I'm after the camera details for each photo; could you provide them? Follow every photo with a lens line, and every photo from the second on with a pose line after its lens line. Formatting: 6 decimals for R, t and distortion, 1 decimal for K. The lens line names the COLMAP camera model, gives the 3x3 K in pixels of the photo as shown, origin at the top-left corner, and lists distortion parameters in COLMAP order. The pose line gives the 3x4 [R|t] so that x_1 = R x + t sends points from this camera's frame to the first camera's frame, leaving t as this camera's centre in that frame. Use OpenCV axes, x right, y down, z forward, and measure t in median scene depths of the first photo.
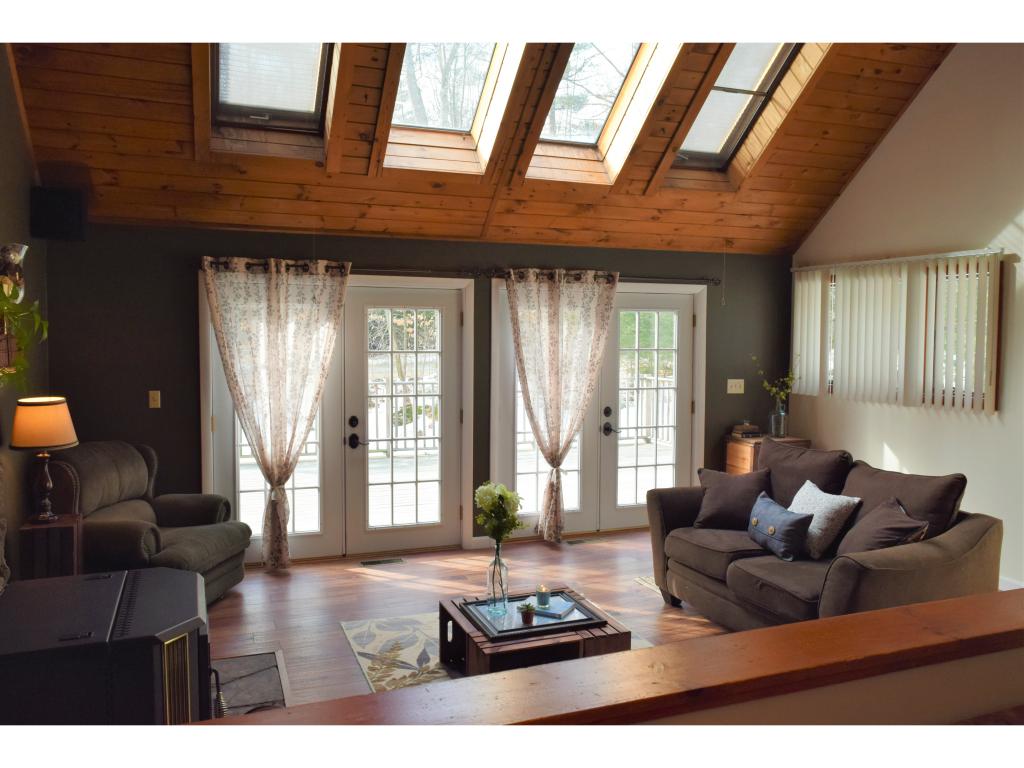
lens RADIAL K [[797.9, 0, 512.0], [0, 797.9, 384.0], [0, 0, 1]] dist [-0.000473, 0.000052]
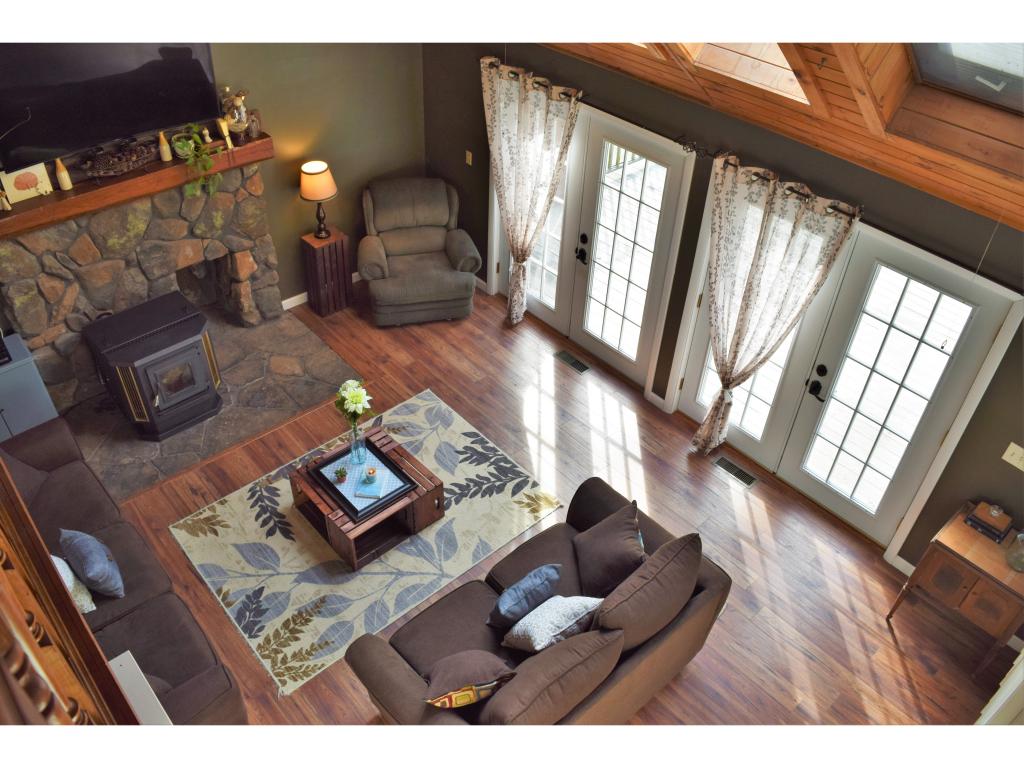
lens RADIAL K [[807.9, 0, 513.1], [0, 807.9, 382.7], [0, 0, 1]] dist [-0.089055, -0.000751]
pose [[0.356313, 0.604227, -0.712706, 0.700731], [-0.094916, 0.782230, 0.615717, -0.492704], [0.929533, -0.151741, 0.336069, 0.582921]]
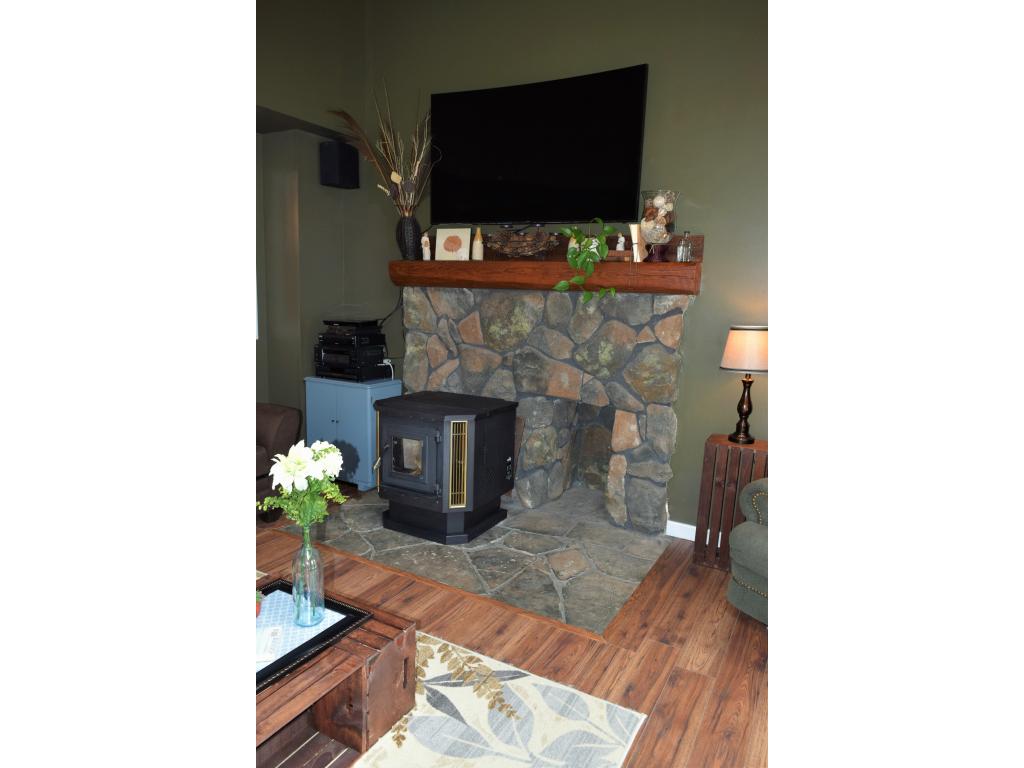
lens RADIAL K [[603.7, 0, 512.0], [0, 603.7, 384.0], [0, 0, 1]] dist [-0.000741, -0.000208]
pose [[-0.766697, 0.064968, -0.638714, 0.123308], [-0.082296, 0.976714, 0.198134, -0.028064], [0.636713, 0.204472, -0.743497, 1.062264]]
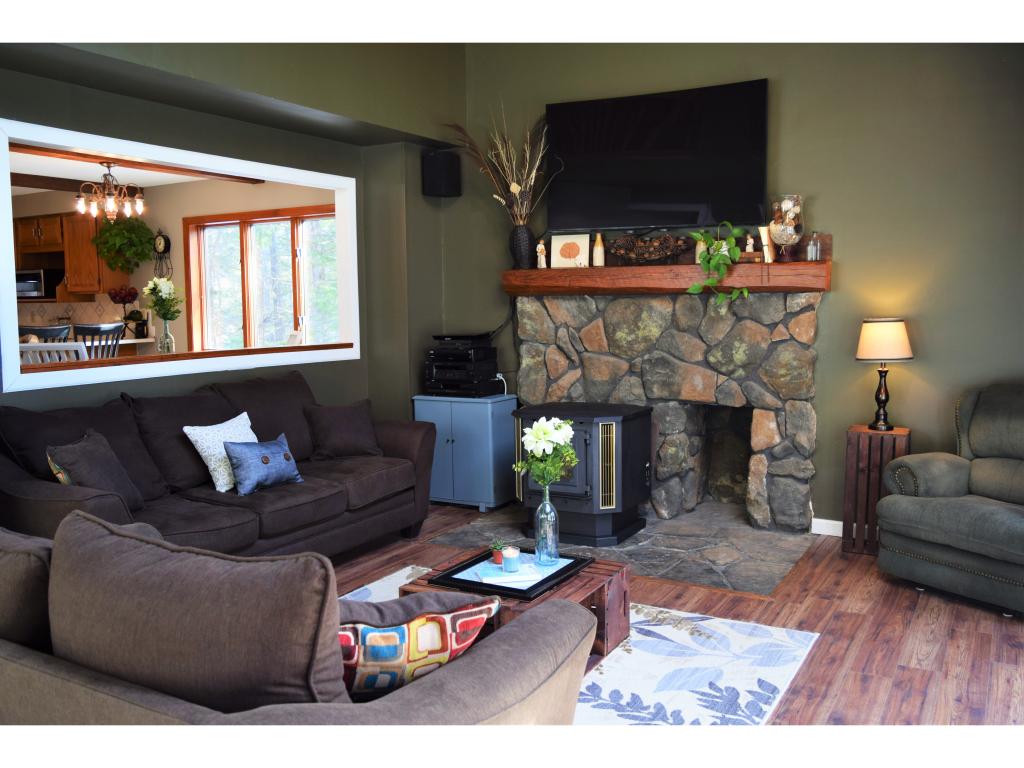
lens RADIAL K [[902.2, 0, 524.3], [0, 902.2, 377.1], [0, 0, 1]] dist [-0.004193, -0.001642]
pose [[-0.768083, 0.059551, -0.637575, 0.452869], [-0.036879, 0.989900, 0.136887, -0.039858], [0.639287, 0.128654, -0.758129, 1.241980]]
